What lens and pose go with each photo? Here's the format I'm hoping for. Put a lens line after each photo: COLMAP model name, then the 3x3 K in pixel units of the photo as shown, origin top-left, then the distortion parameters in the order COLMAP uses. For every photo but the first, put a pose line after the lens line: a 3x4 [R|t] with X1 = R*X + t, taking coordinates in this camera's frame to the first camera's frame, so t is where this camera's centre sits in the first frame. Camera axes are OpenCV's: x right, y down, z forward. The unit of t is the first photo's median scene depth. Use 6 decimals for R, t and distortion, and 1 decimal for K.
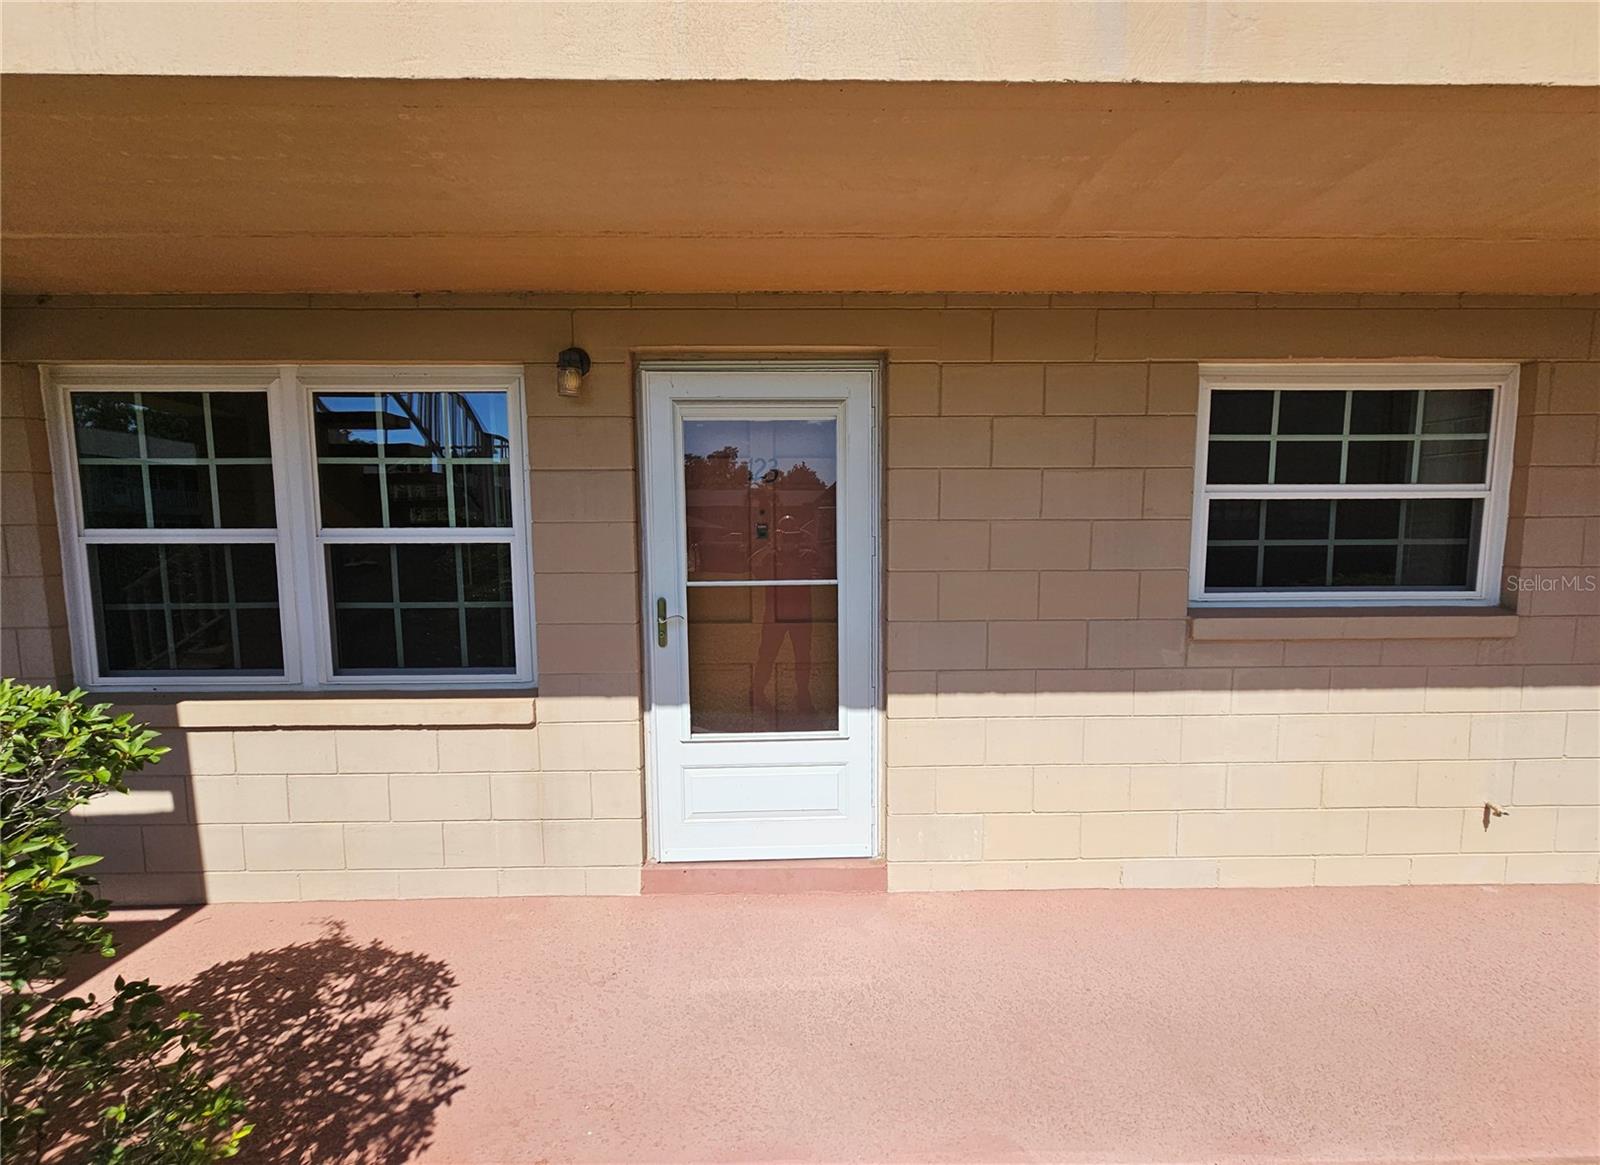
lens RADIAL K [[666.2, 0, 800.4], [0, 666.2, 603.0], [0, 0, 1]] dist [-0.001162, 0.001321]
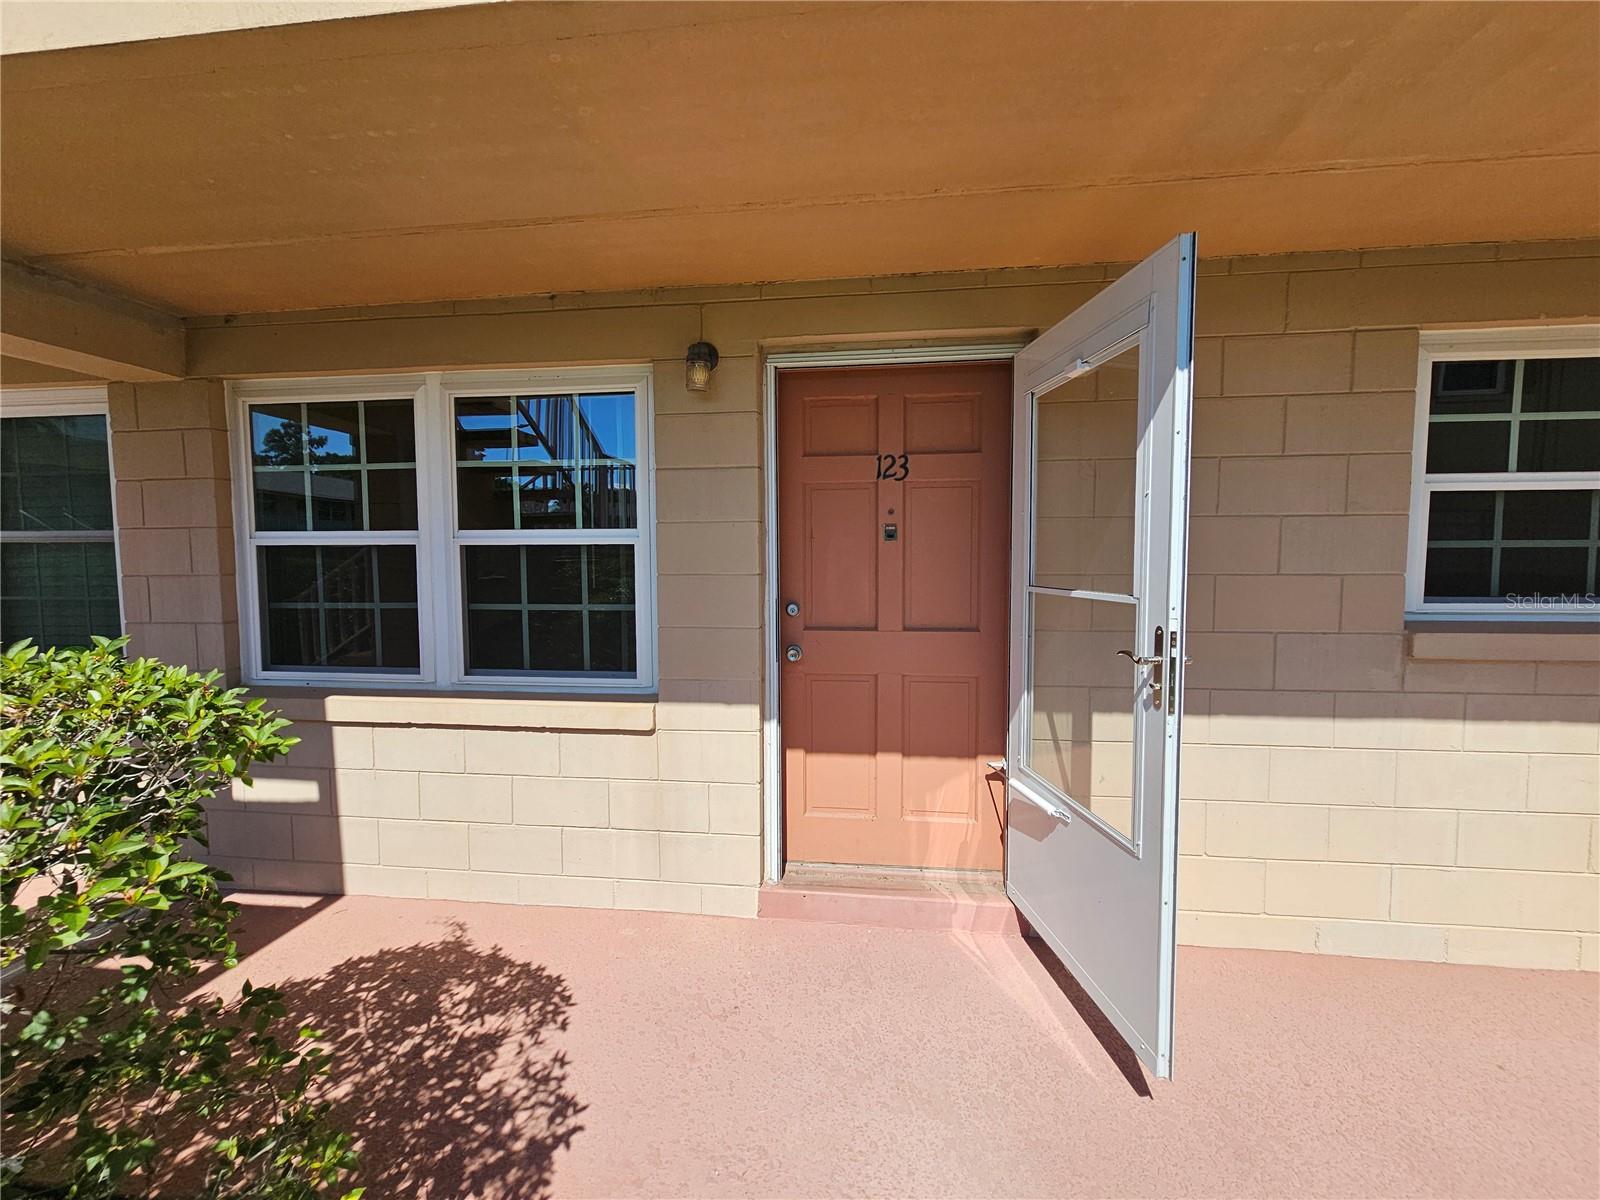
lens RADIAL K [[654.1, 0, 800.0], [0, 654.1, 600.0], [0, 0, 1]] dist [-0.000283, 0.000436]
pose [[0.990271, 0.009429, -0.138831, -0.062732], [-0.014088, 0.999369, -0.032610, 0.021190], [0.138436, 0.034249, 0.989779, 0.087935]]
